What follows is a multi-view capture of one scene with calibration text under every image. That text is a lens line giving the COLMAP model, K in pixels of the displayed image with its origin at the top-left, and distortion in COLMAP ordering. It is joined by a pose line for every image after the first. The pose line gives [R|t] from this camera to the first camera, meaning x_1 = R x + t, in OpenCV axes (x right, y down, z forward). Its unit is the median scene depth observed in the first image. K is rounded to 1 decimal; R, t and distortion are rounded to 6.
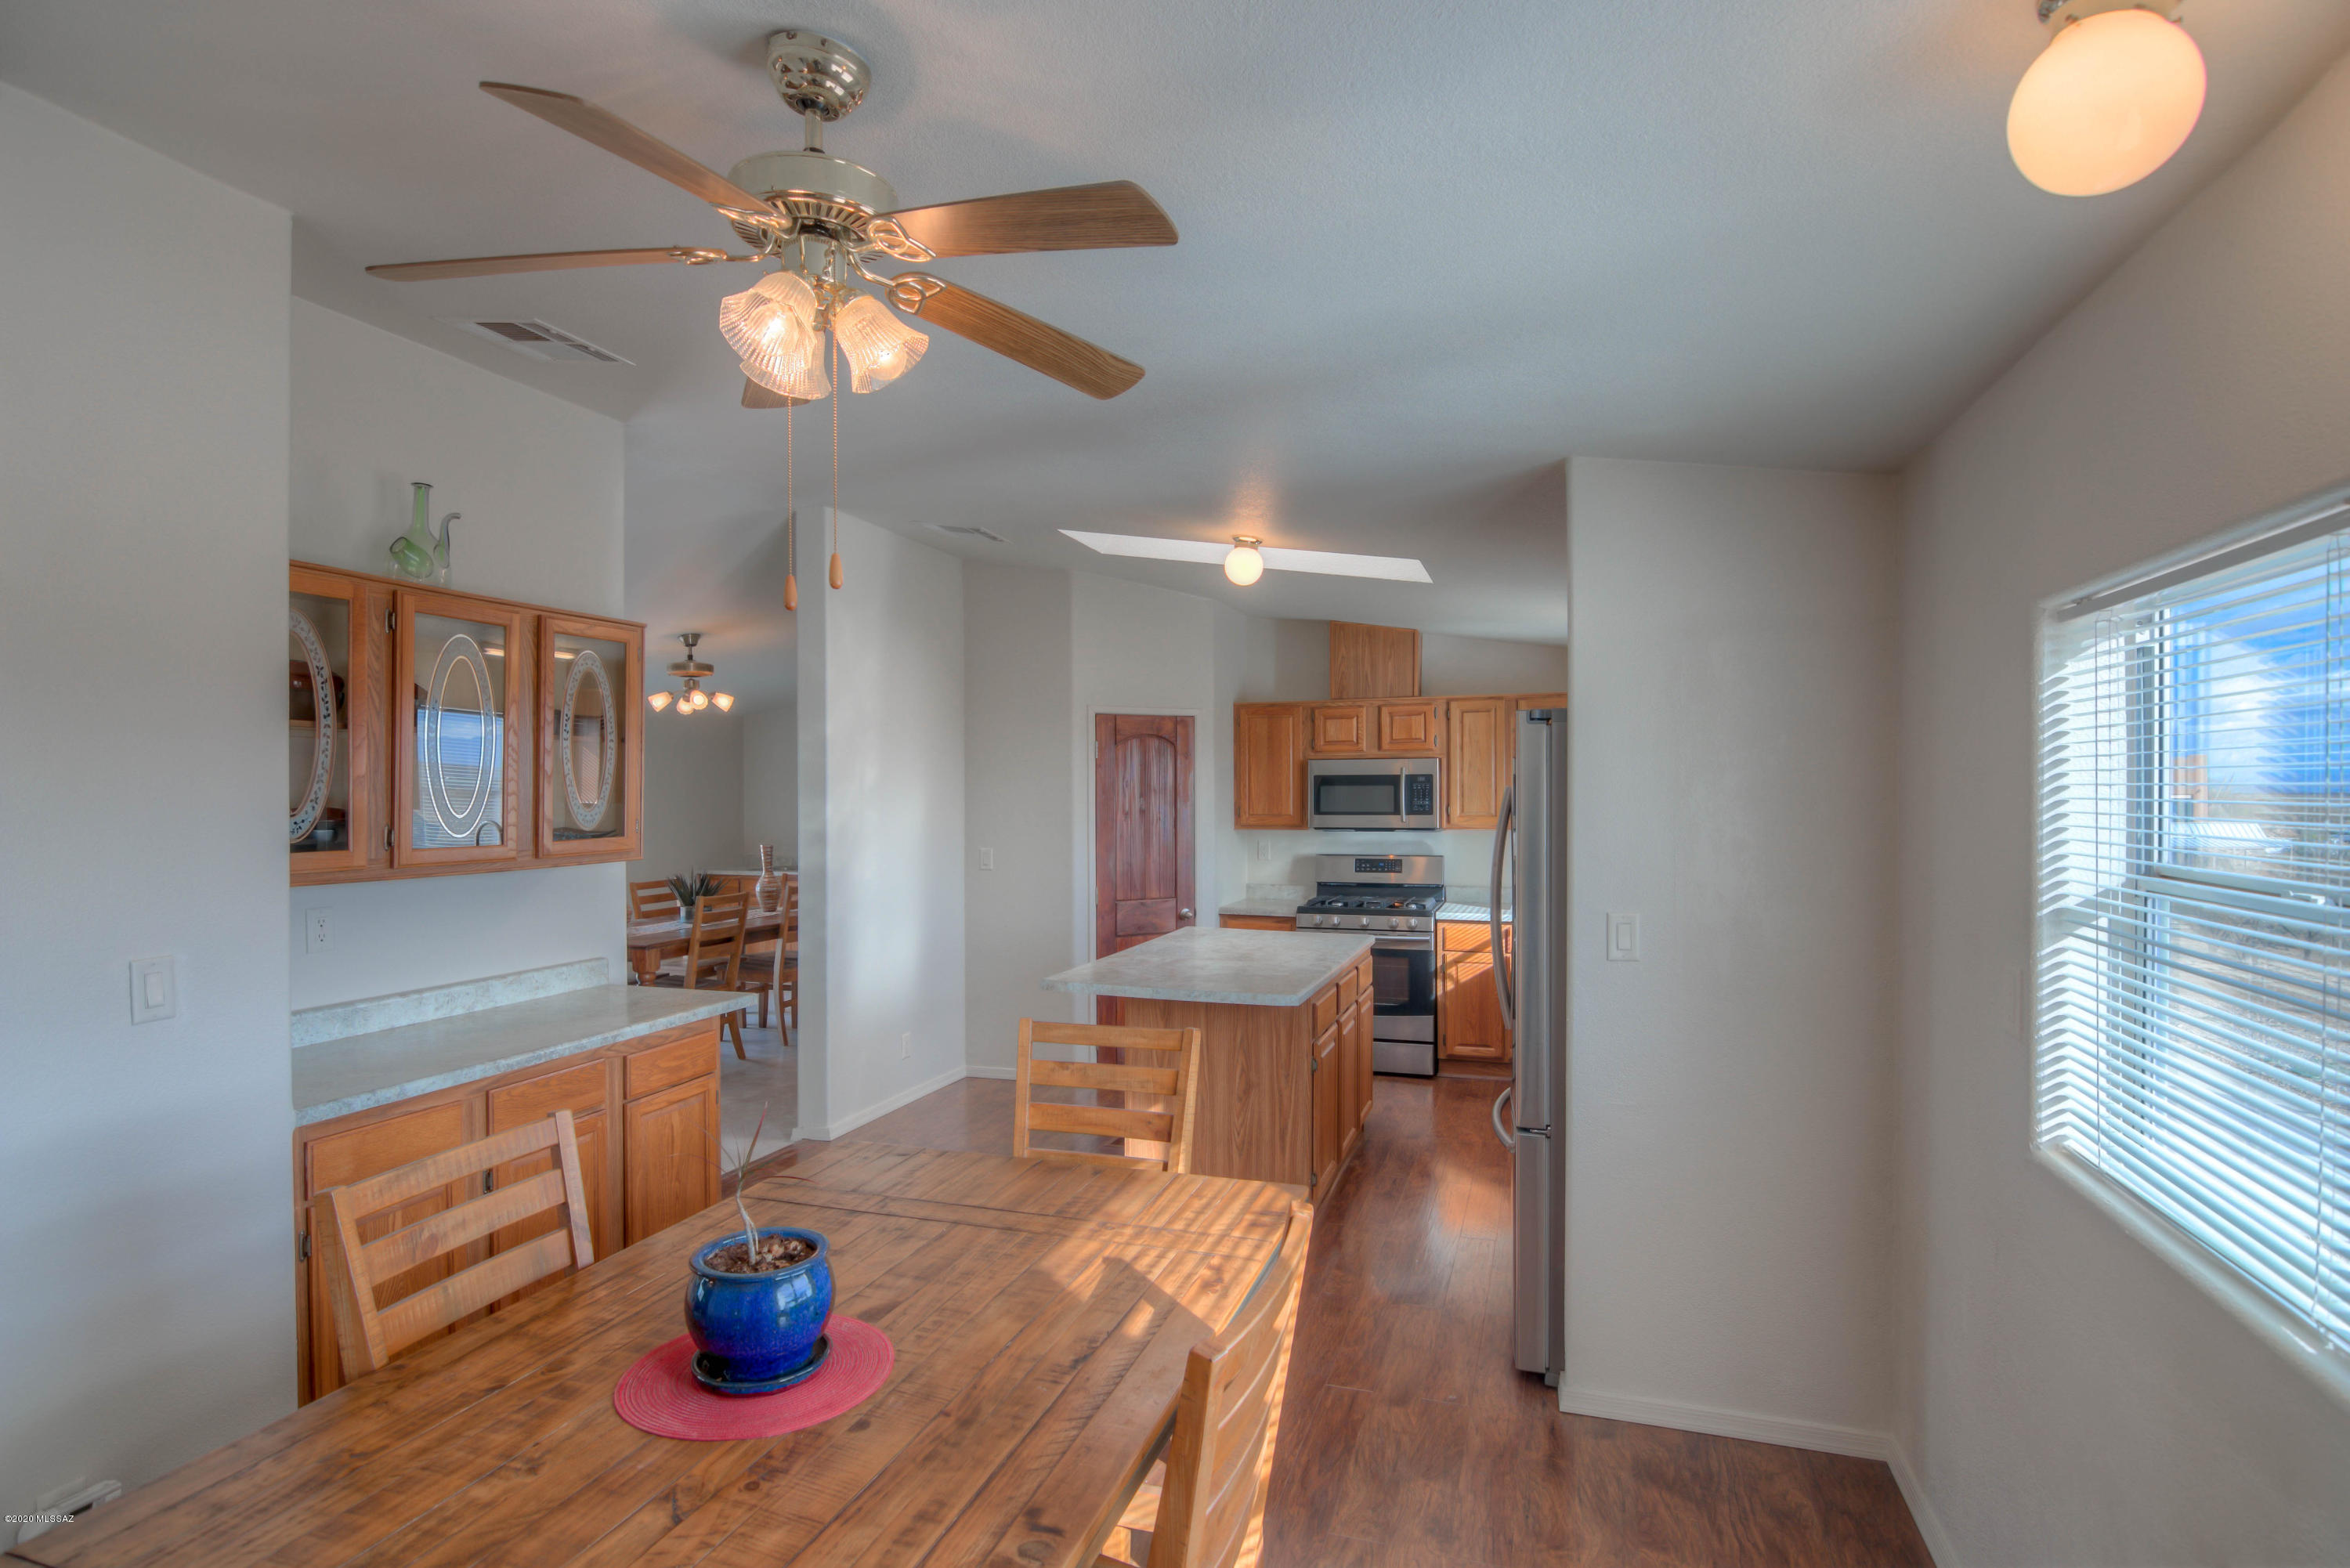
lens RADIAL K [[1221.0, 0, 1129.0], [0, 1221.0, 799.1], [0, 0, 1]] dist [-0.004372, -0.009213]
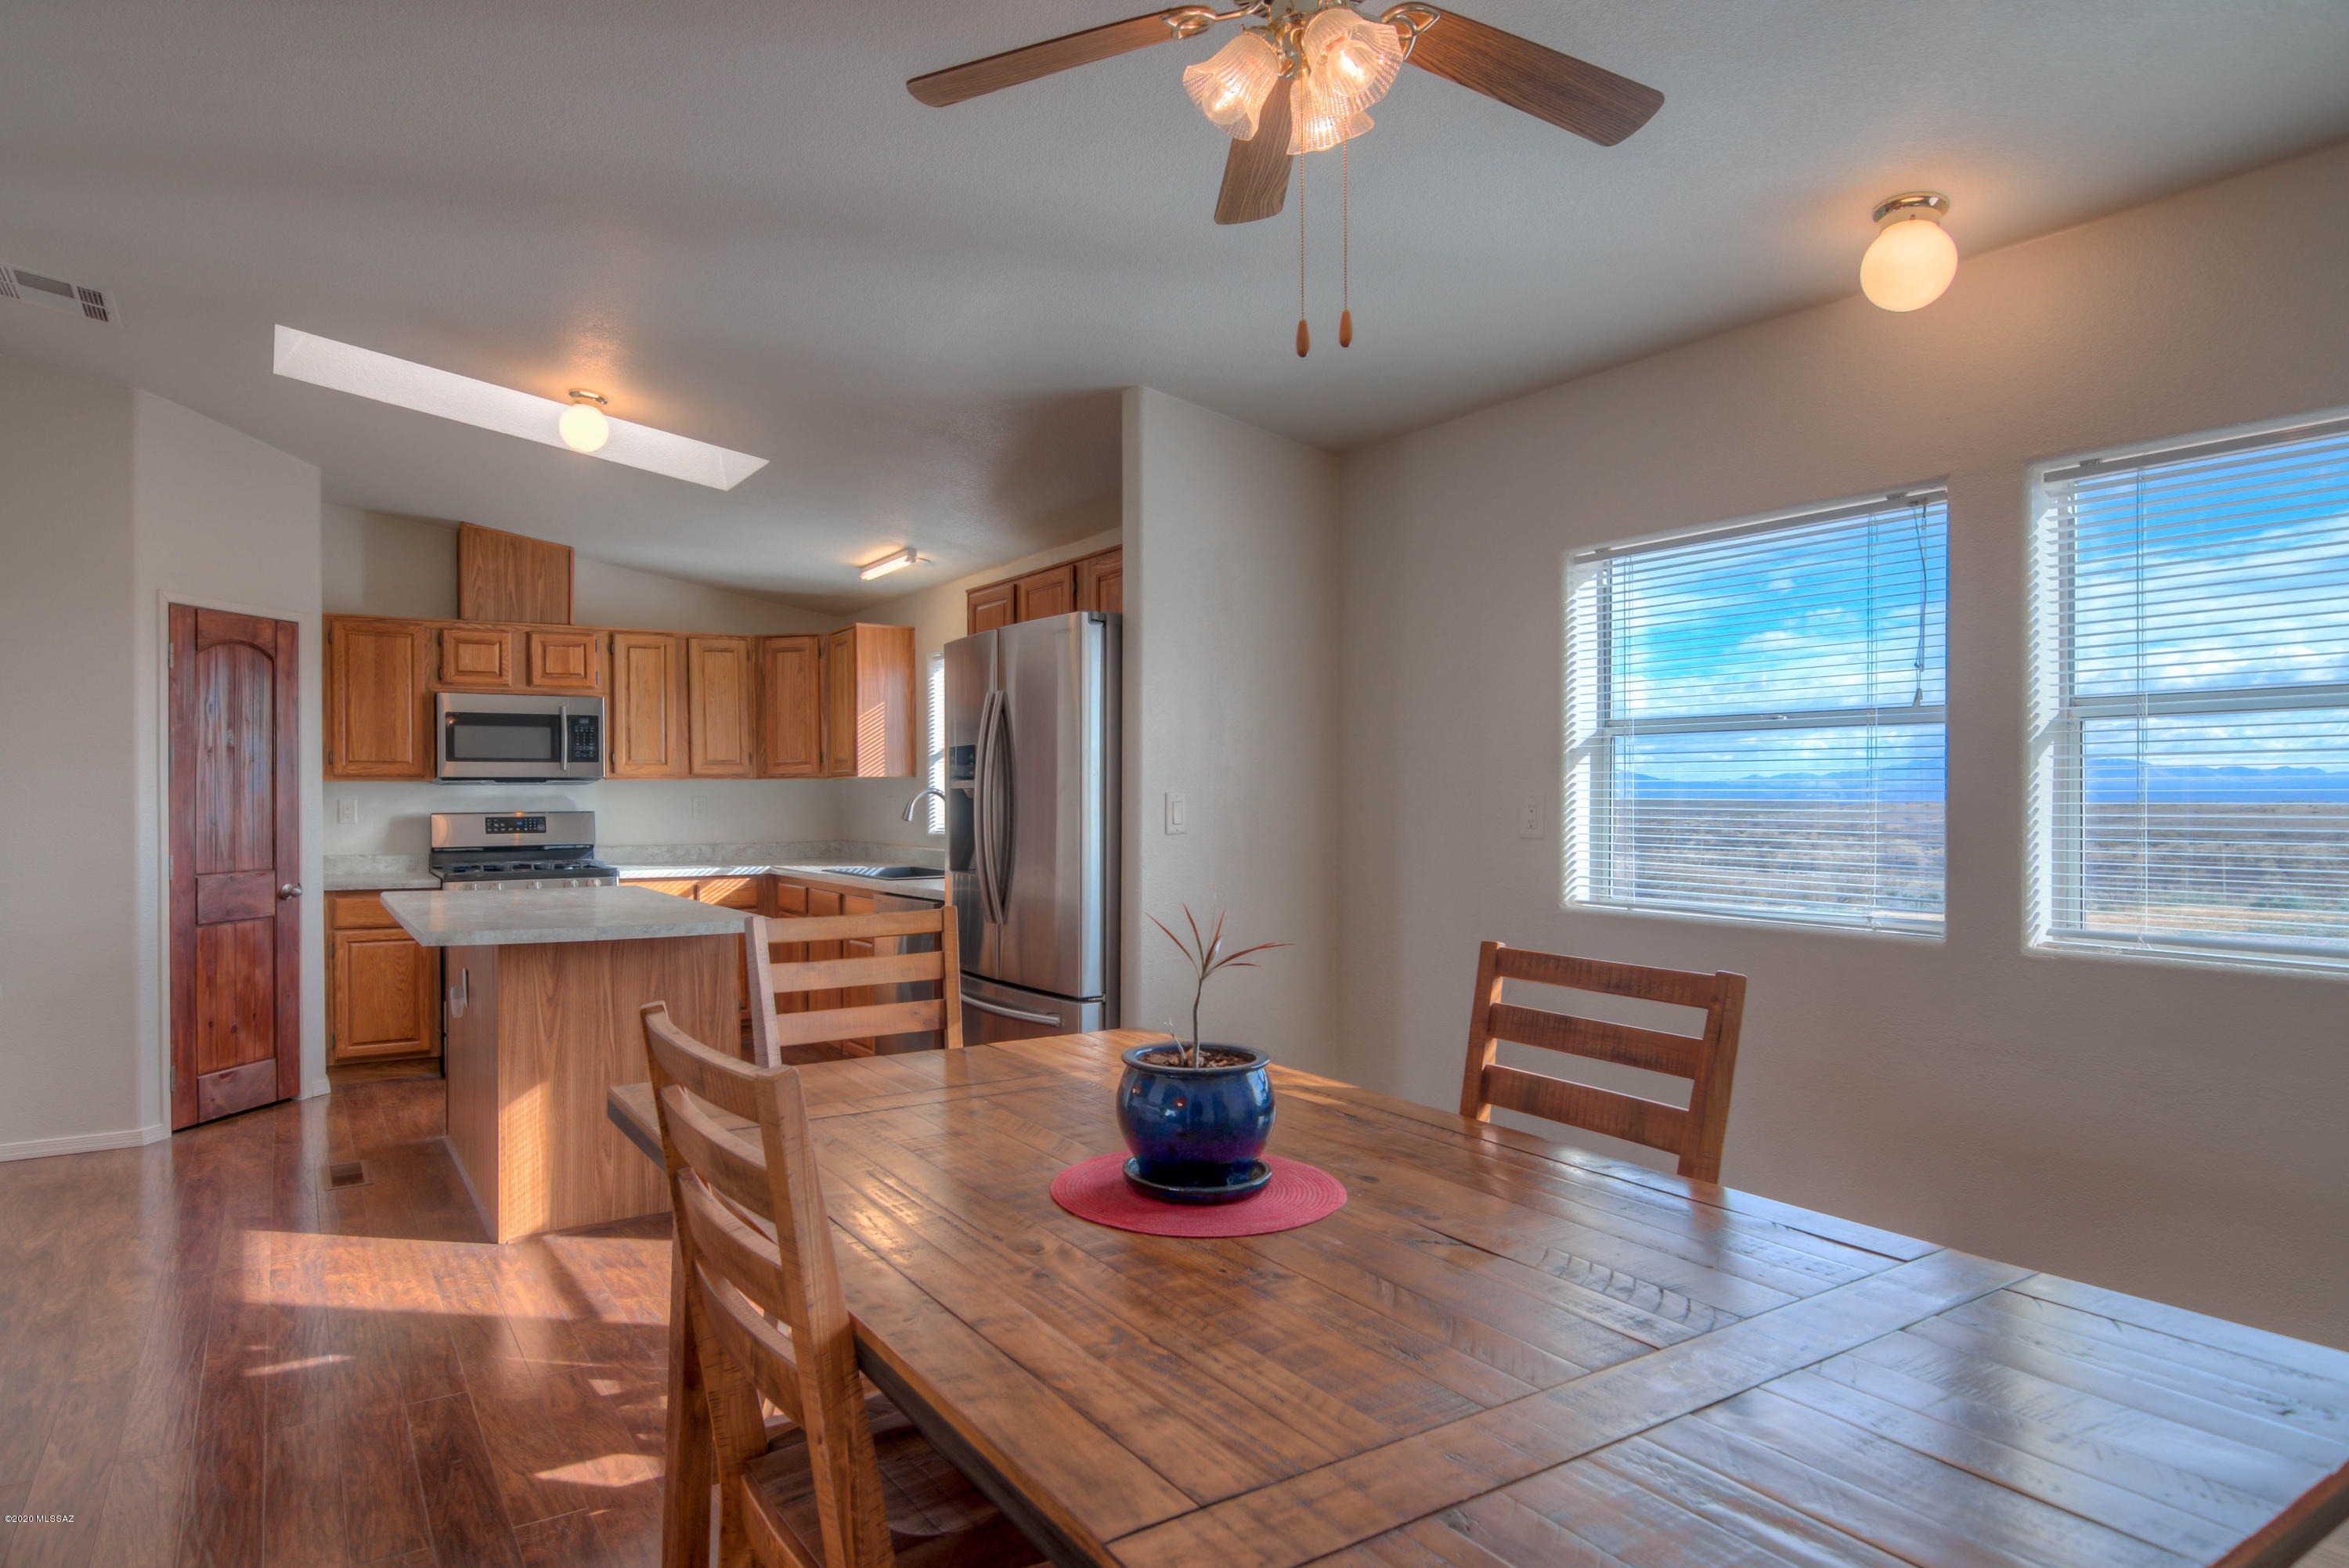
lens RADIAL K [[1362.8, 0, 1122.7], [0, 1362.8, 810.0], [0, 0, 1]] dist [-0.012414, -0.005234]
pose [[0.620306, -0.007532, 0.784324, -0.282167], [0.007368, 0.999966, 0.003776, 0.046281], [-0.784326, 0.003437, 0.620340, 0.104589]]
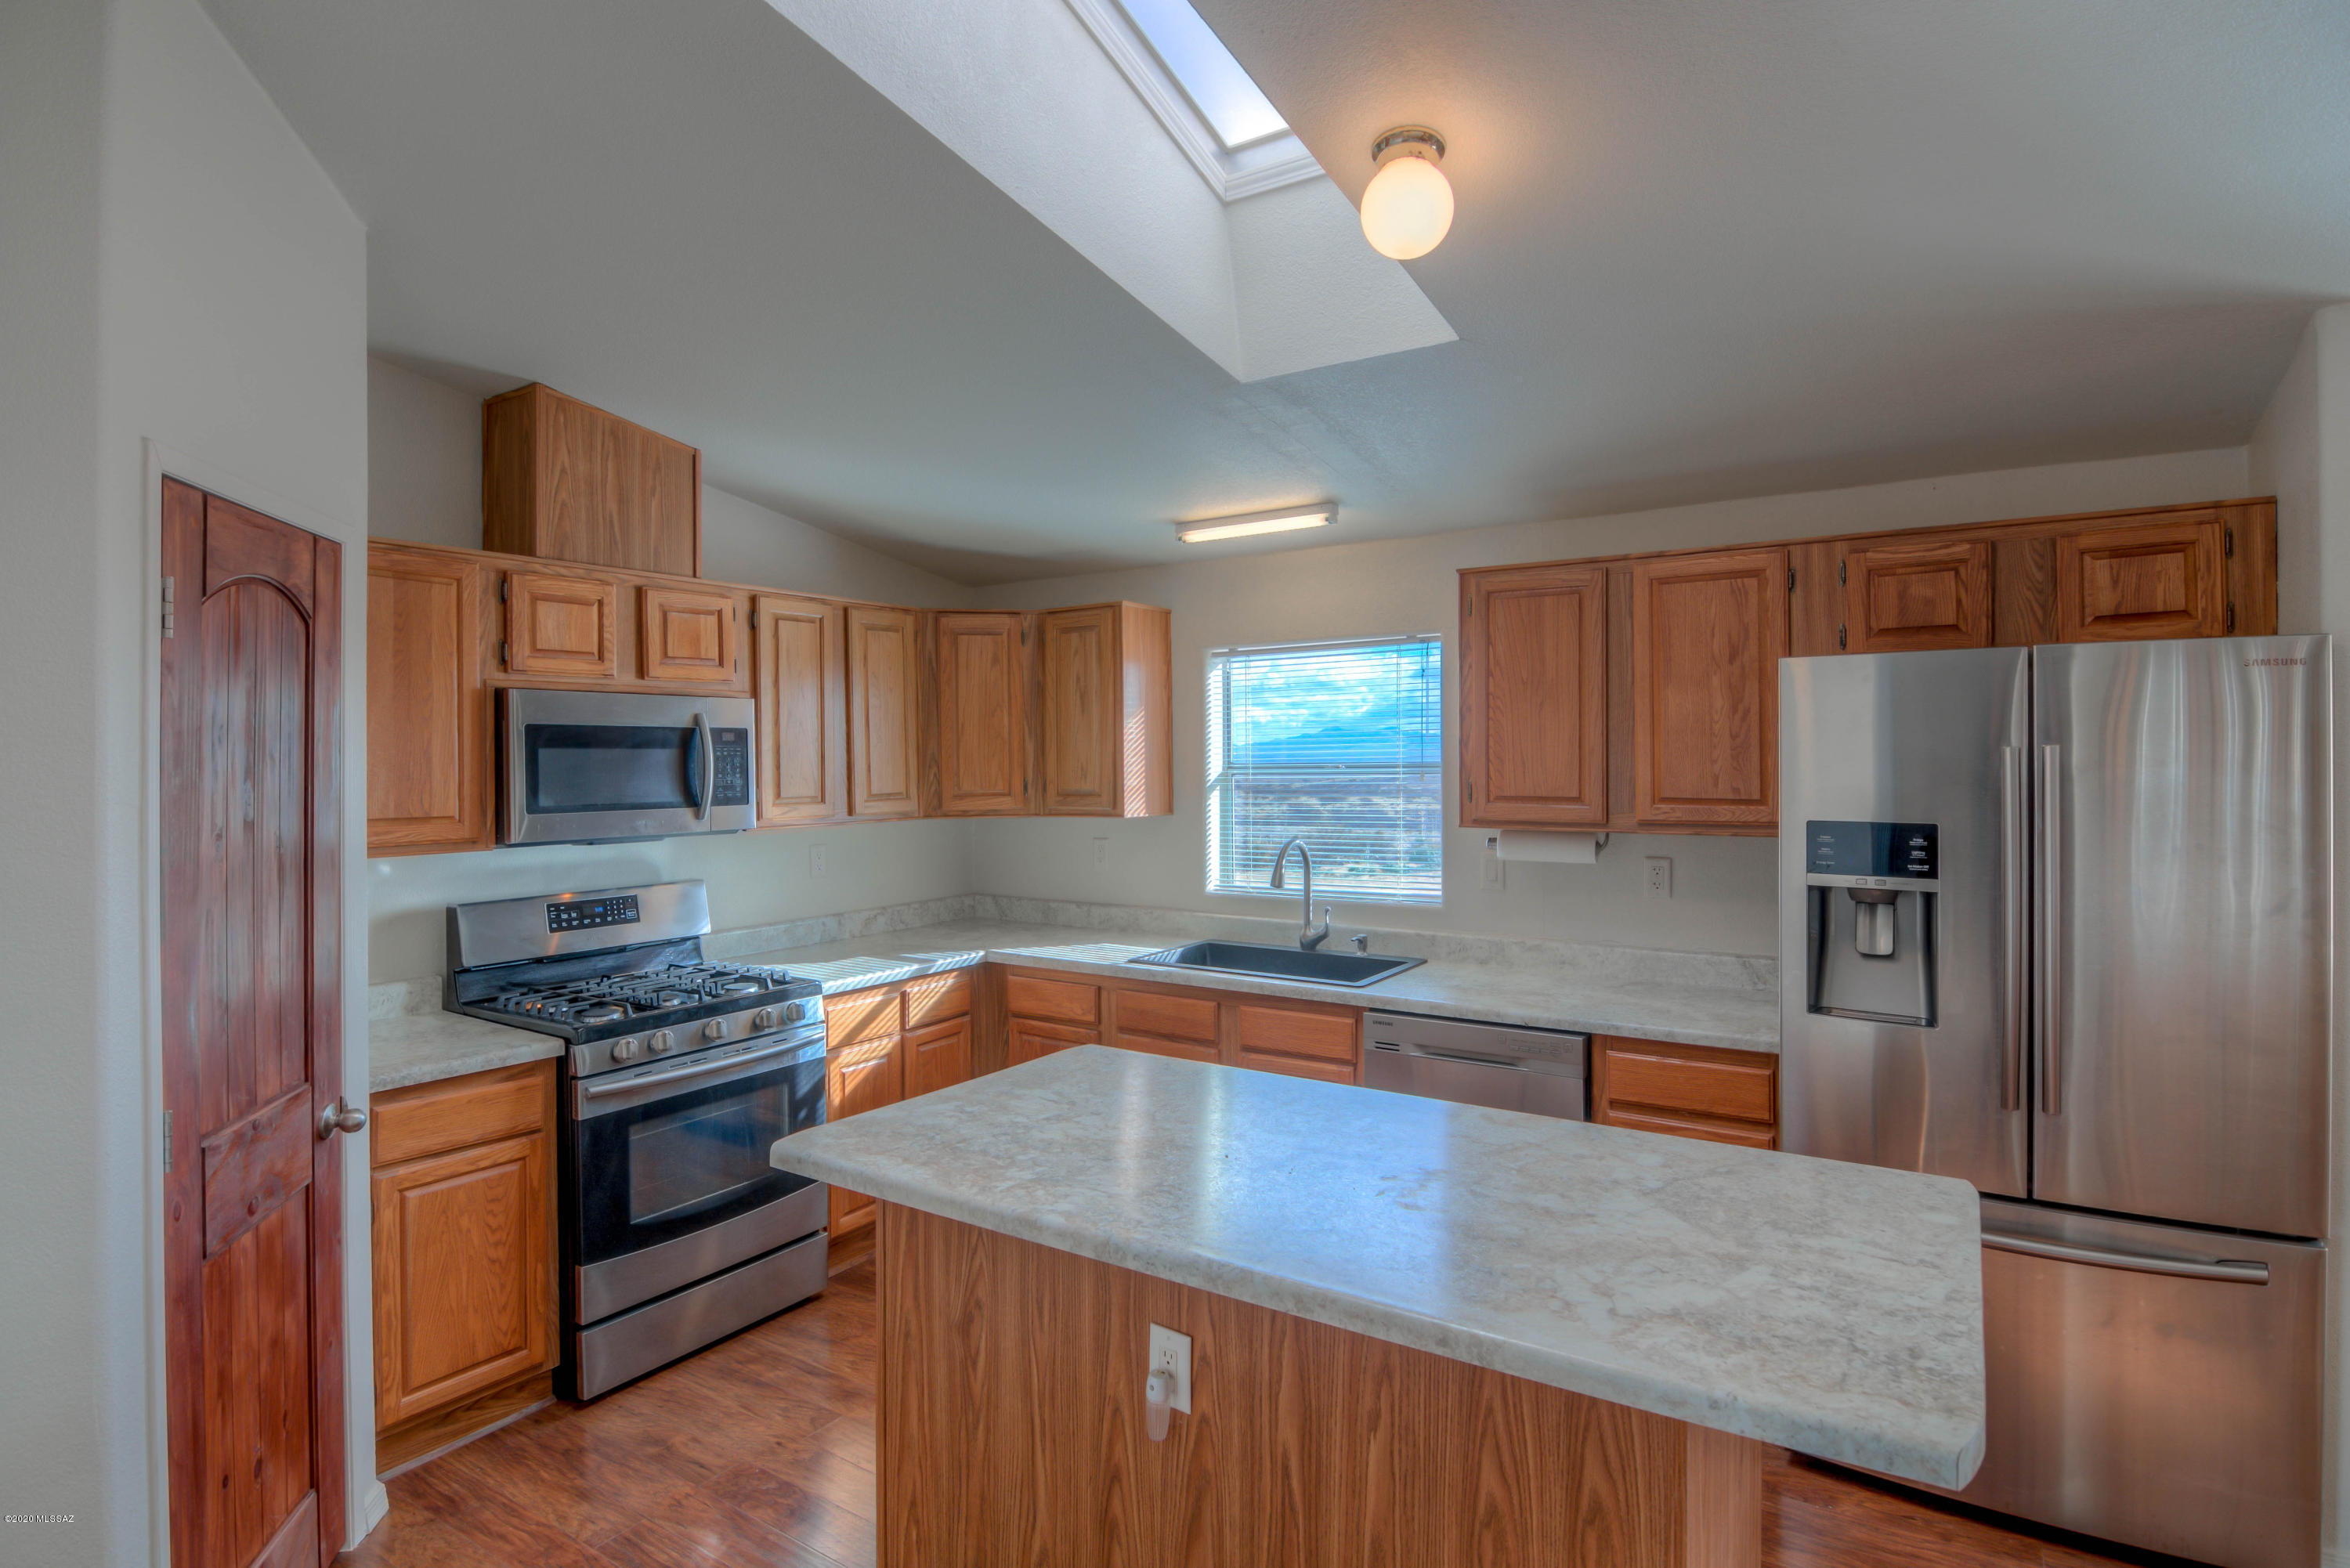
lens RADIAL K [[1221.0, 0, 1187.1], [0, 1221.0, 776.1], [0, 0, 1]] dist [-0.004372, -0.009213]
pose [[0.230171, -0.011266, 0.973085, -0.228490], [0.009937, 0.999908, 0.009226, -0.002679], [-0.973099, 0.007546, 0.230262, 0.692687]]
